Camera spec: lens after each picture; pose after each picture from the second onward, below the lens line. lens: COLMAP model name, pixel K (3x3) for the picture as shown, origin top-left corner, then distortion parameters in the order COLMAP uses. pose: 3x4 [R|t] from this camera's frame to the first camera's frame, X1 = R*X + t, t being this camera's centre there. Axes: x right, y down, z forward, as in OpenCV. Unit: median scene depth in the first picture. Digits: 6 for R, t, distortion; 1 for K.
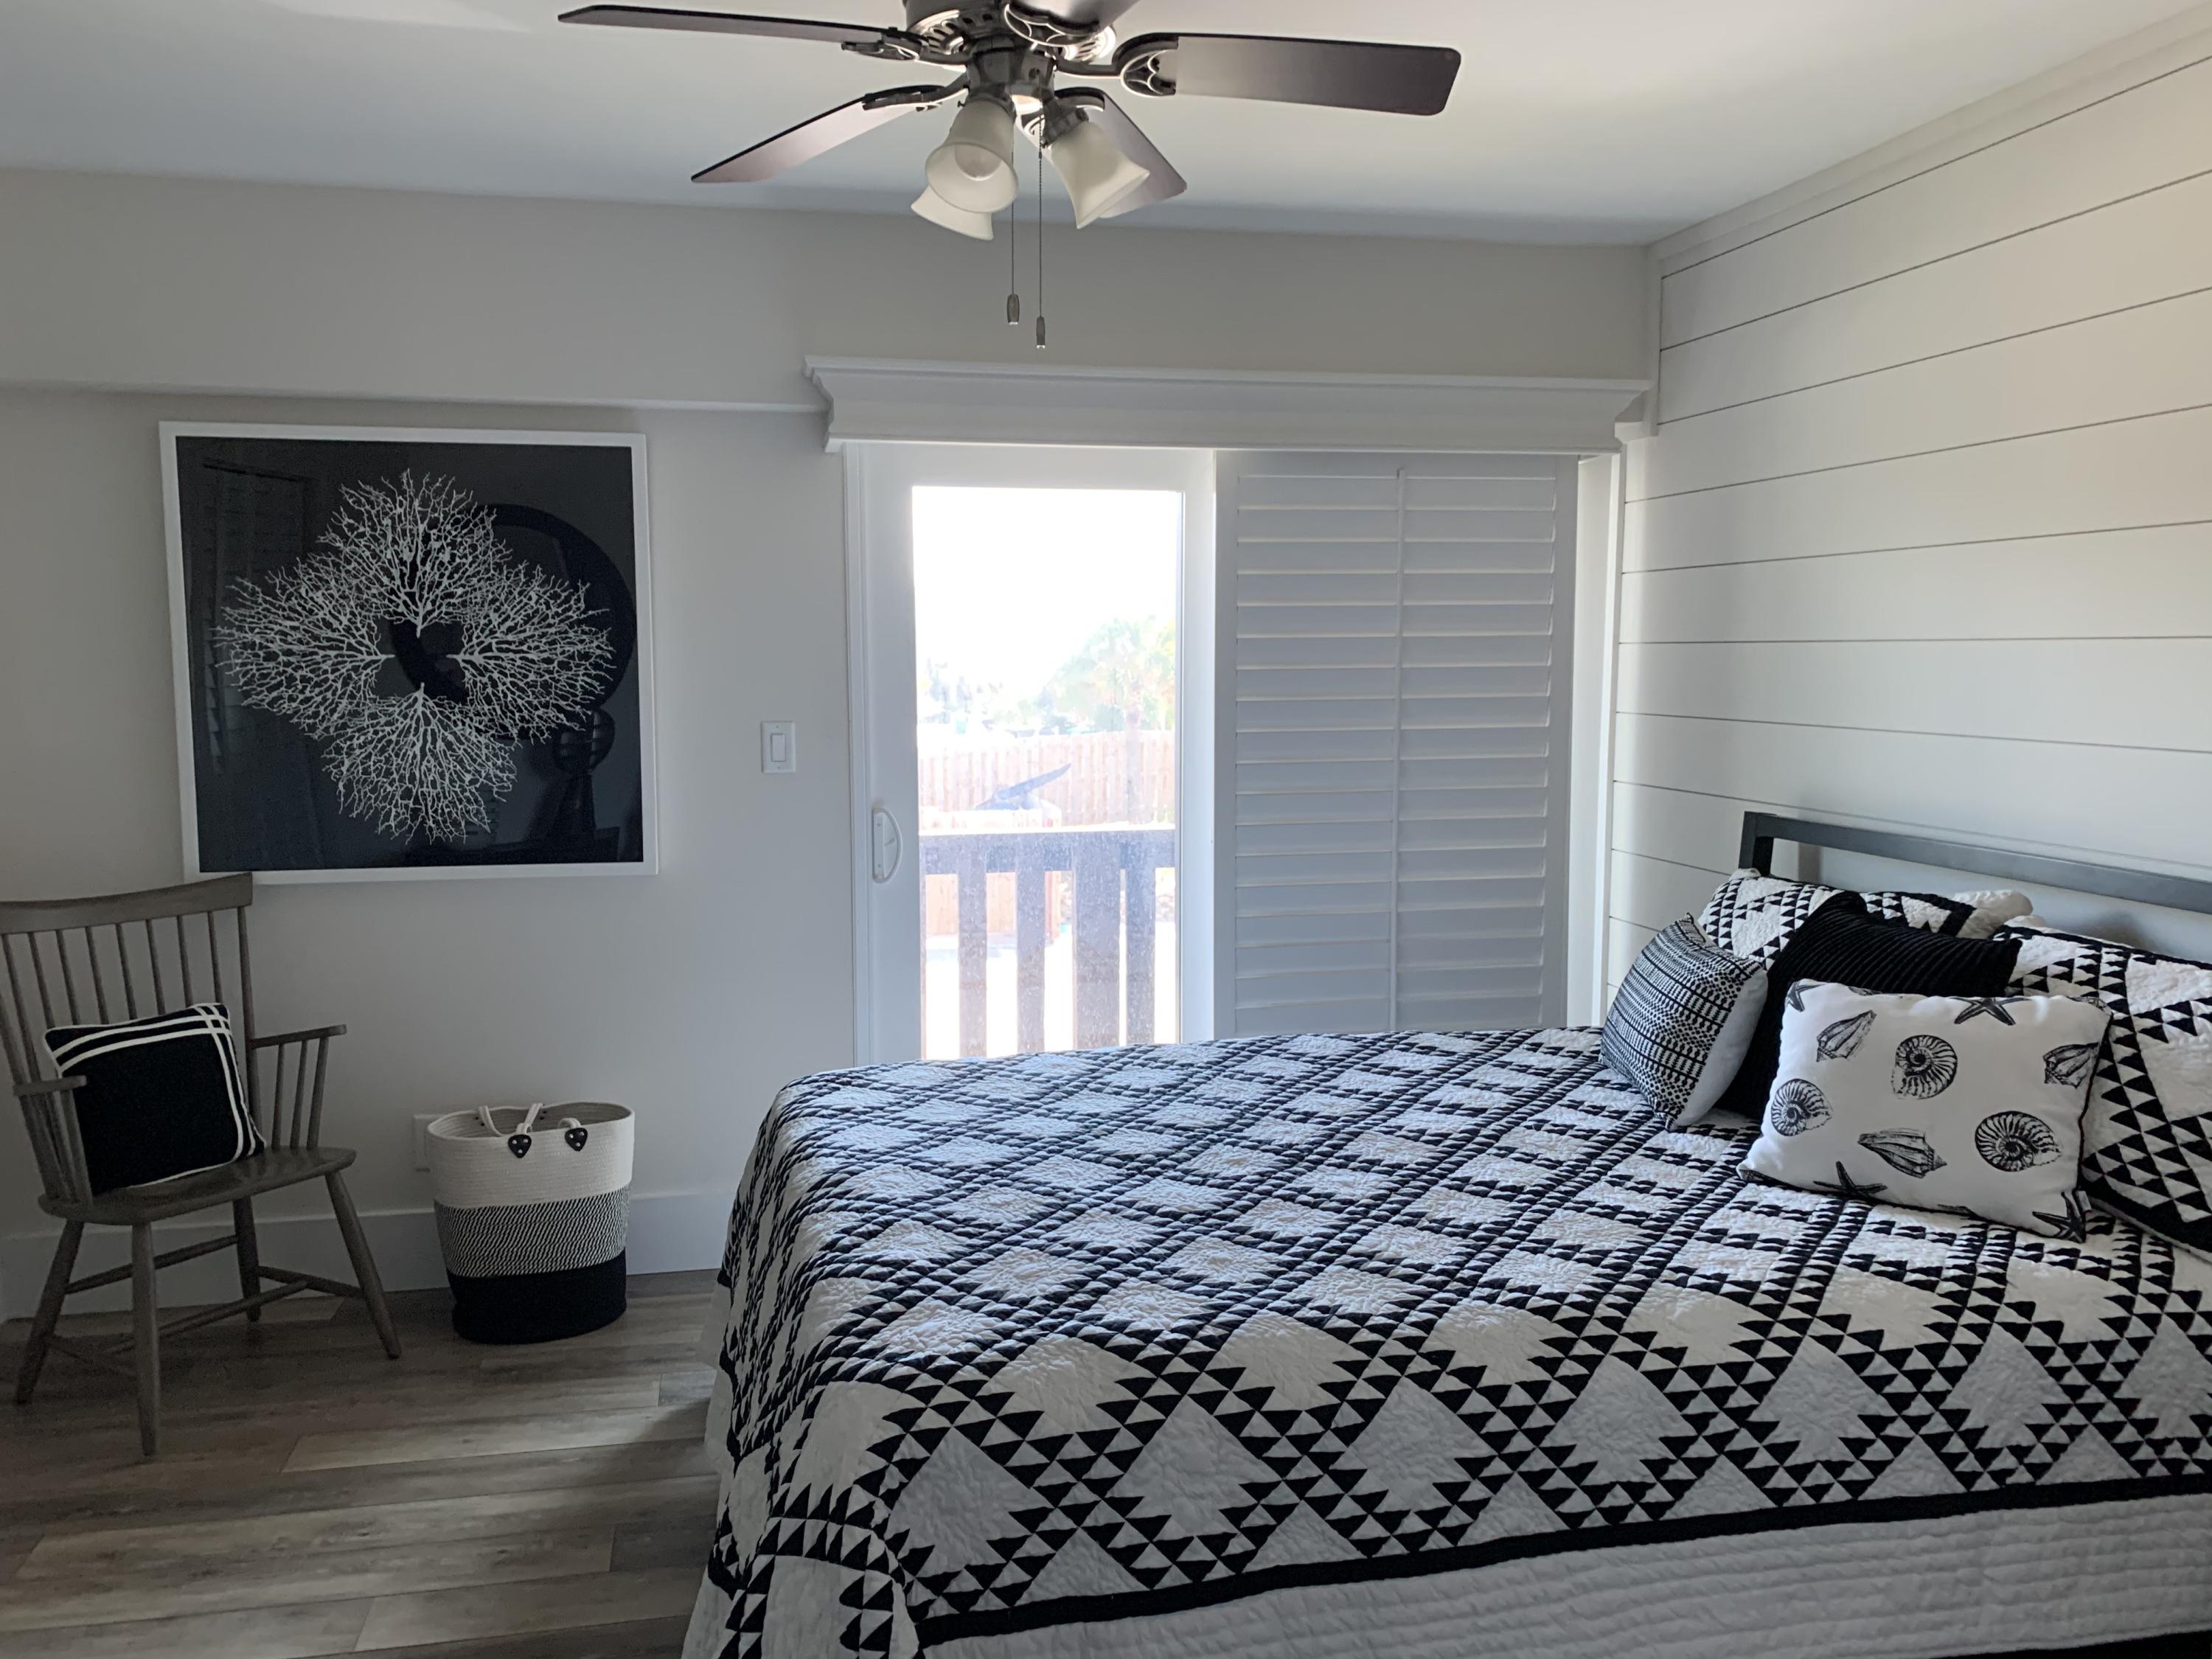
lens RADIAL K [[1691.7, 0, 1068.8], [0, 1691.7, 817.5], [0, 0, 1]] dist [0.031215, -0.031549]
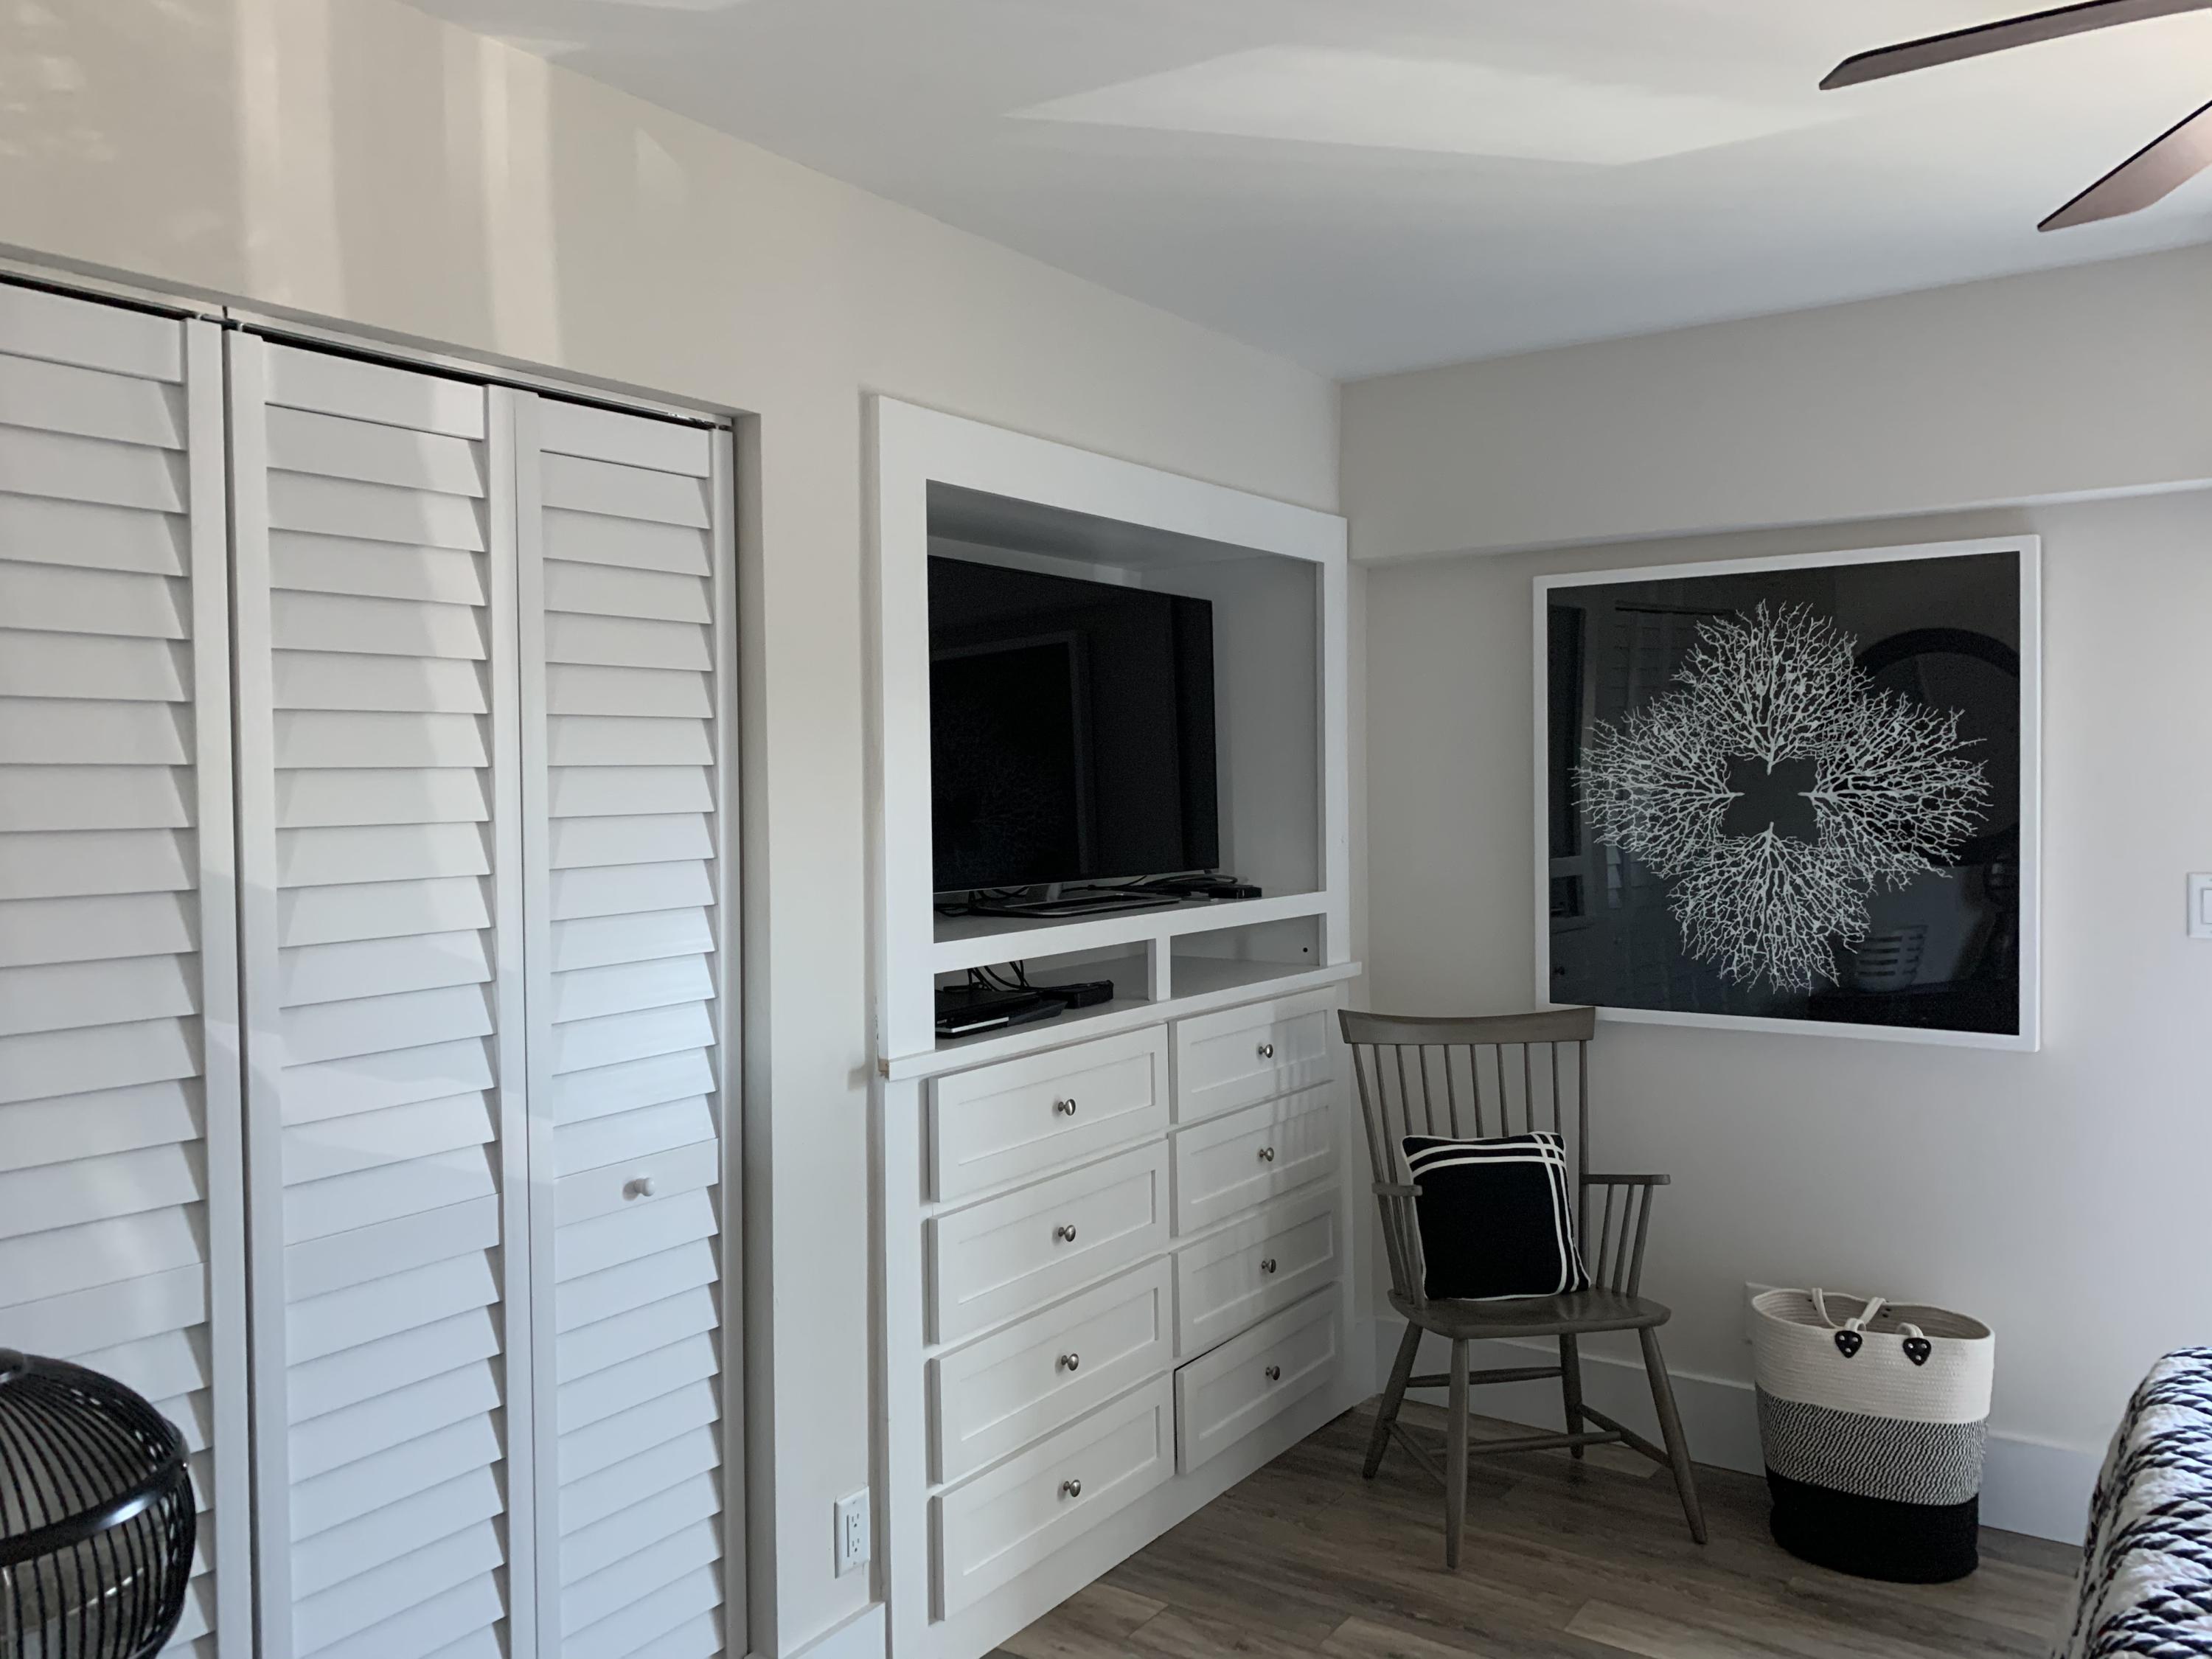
lens RADIAL K [[1691.7, 0, 1105.9], [0, 1691.7, 821.6], [0, 0, 1]] dist [0.031215, -0.031549]
pose [[0.694711, 0.009793, -0.719223, 0.044165], [-0.060364, 0.997174, -0.044729, -0.015607], [0.716752, 0.074489, 0.693338, 0.082798]]
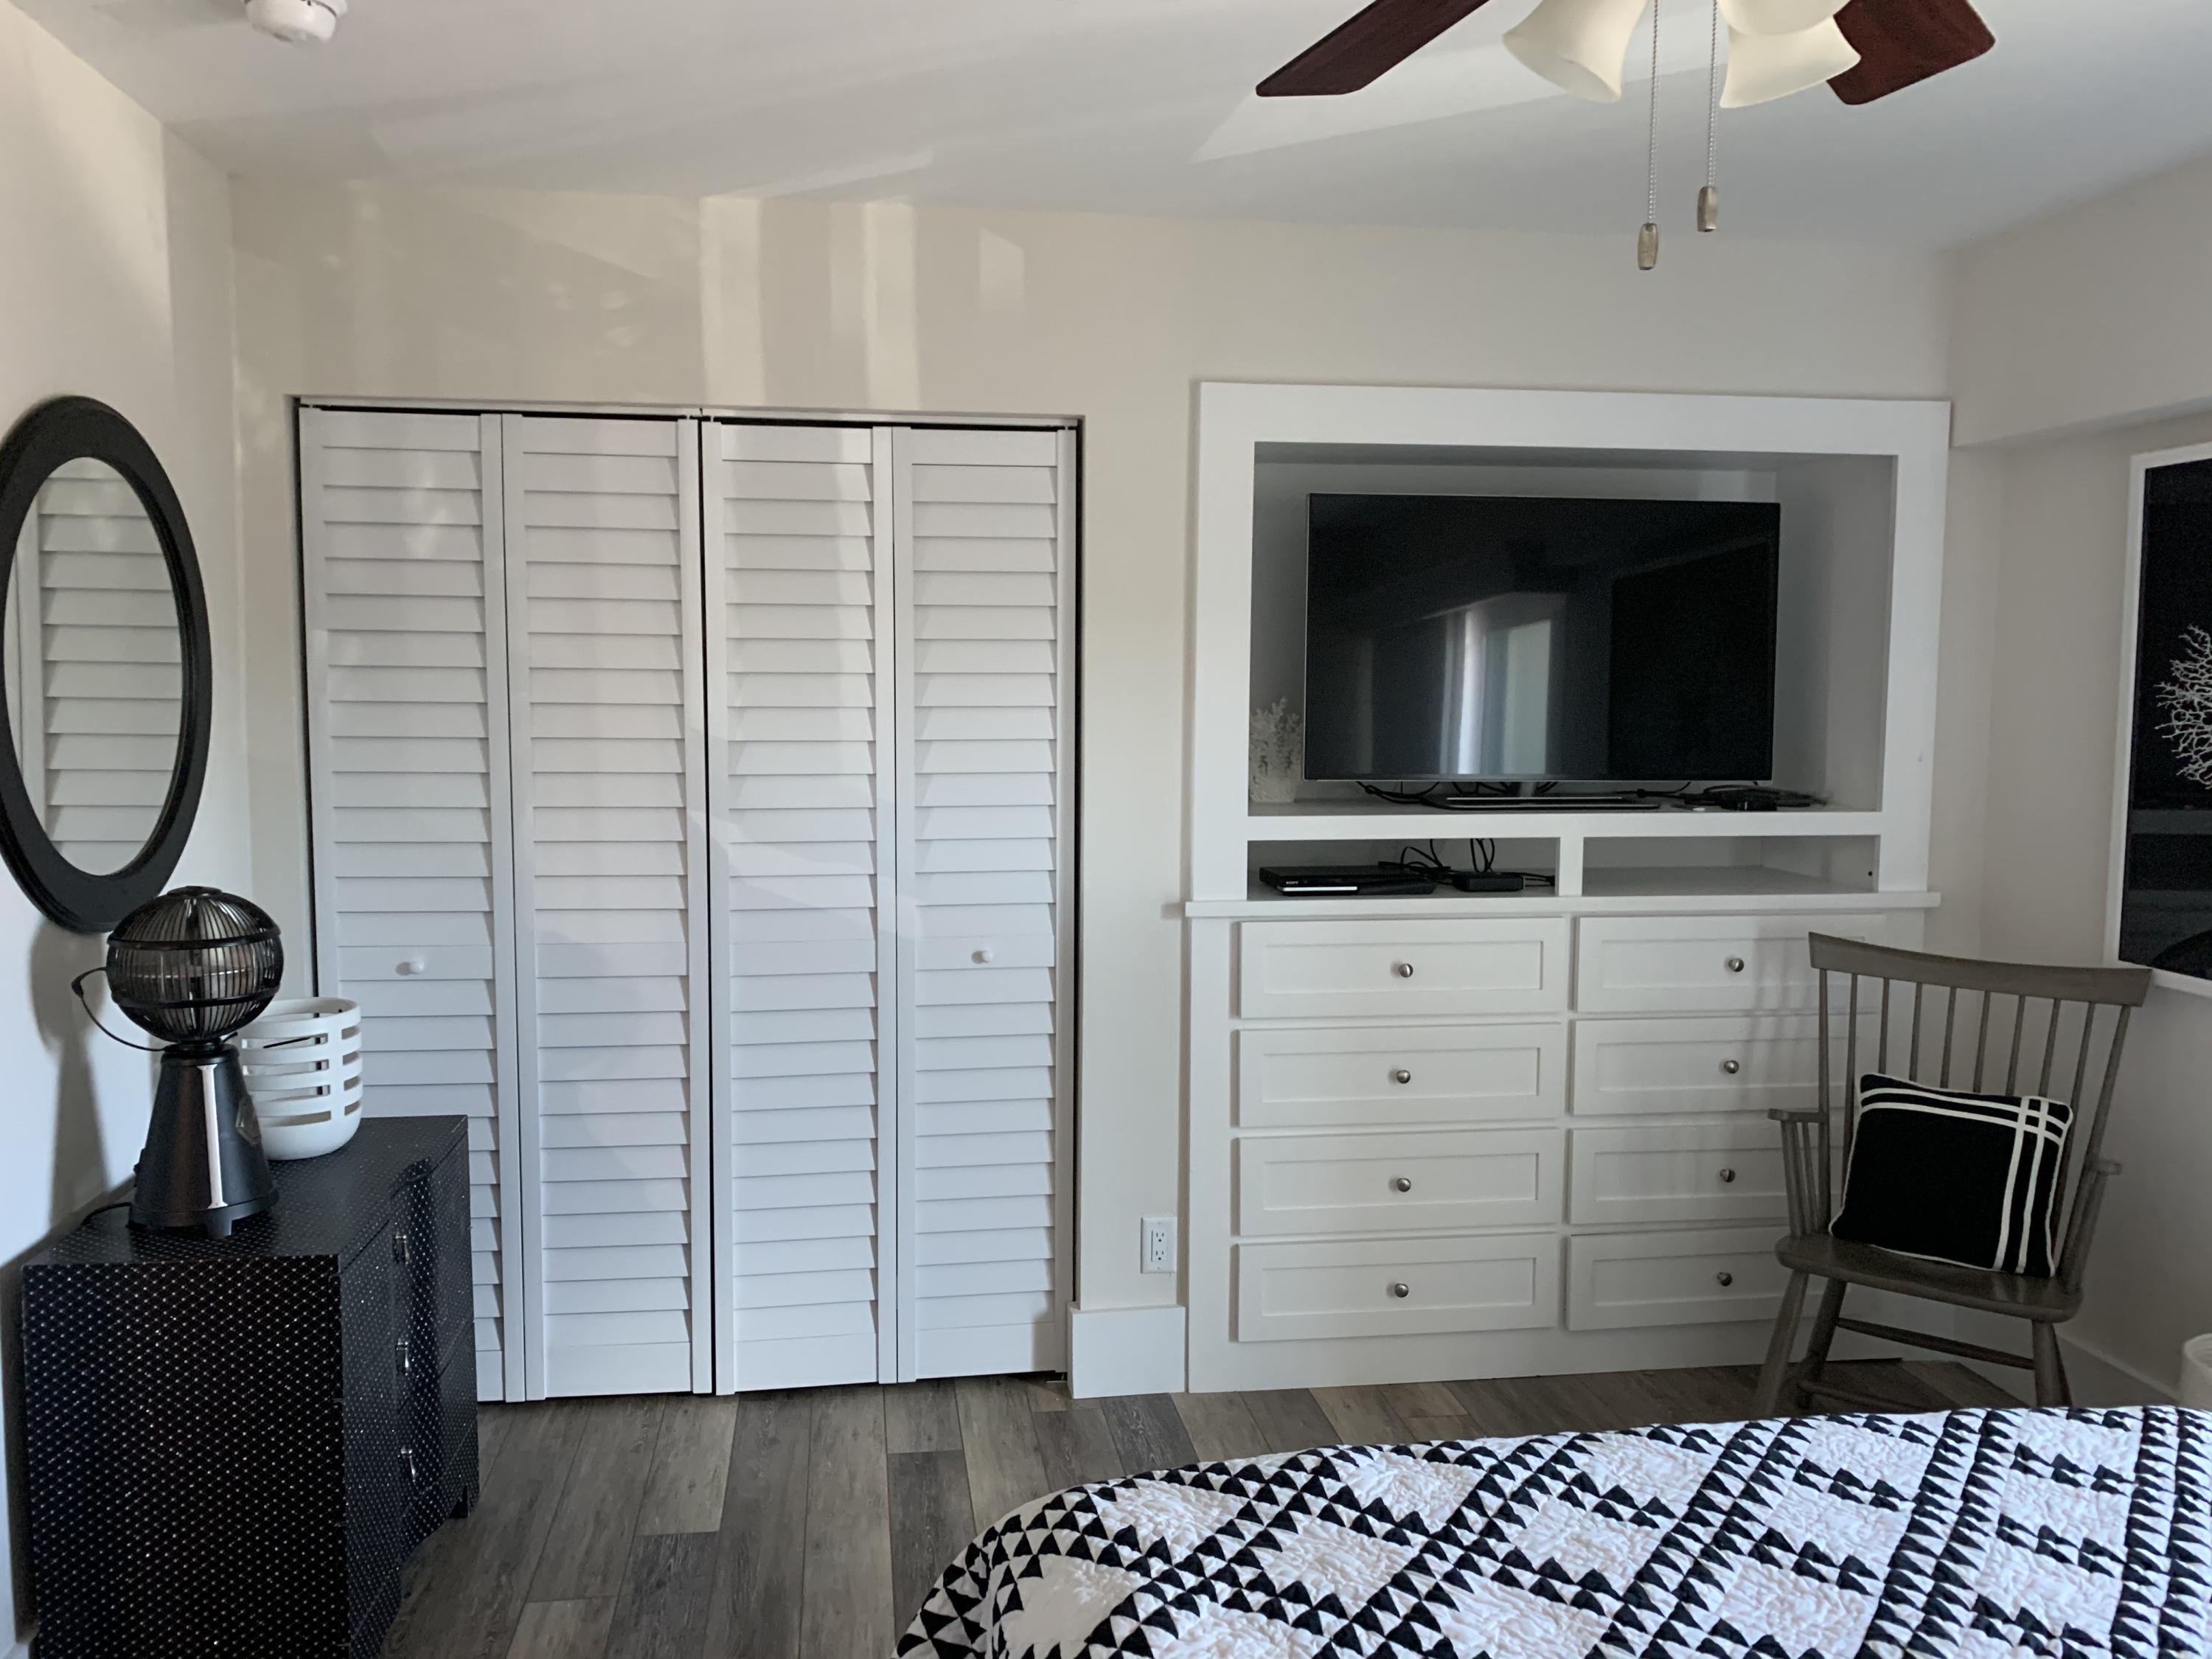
lens RADIAL K [[1691.7, 0, 1095.9], [0, 1691.7, 824.2], [0, 0, 1]] dist [0.031215, -0.031549]
pose [[-0.052004, 0.084770, -0.995043, 0.399096], [-0.105790, 0.990317, 0.089896, -0.062058], [0.993028, 0.109941, -0.042533, 0.510731]]
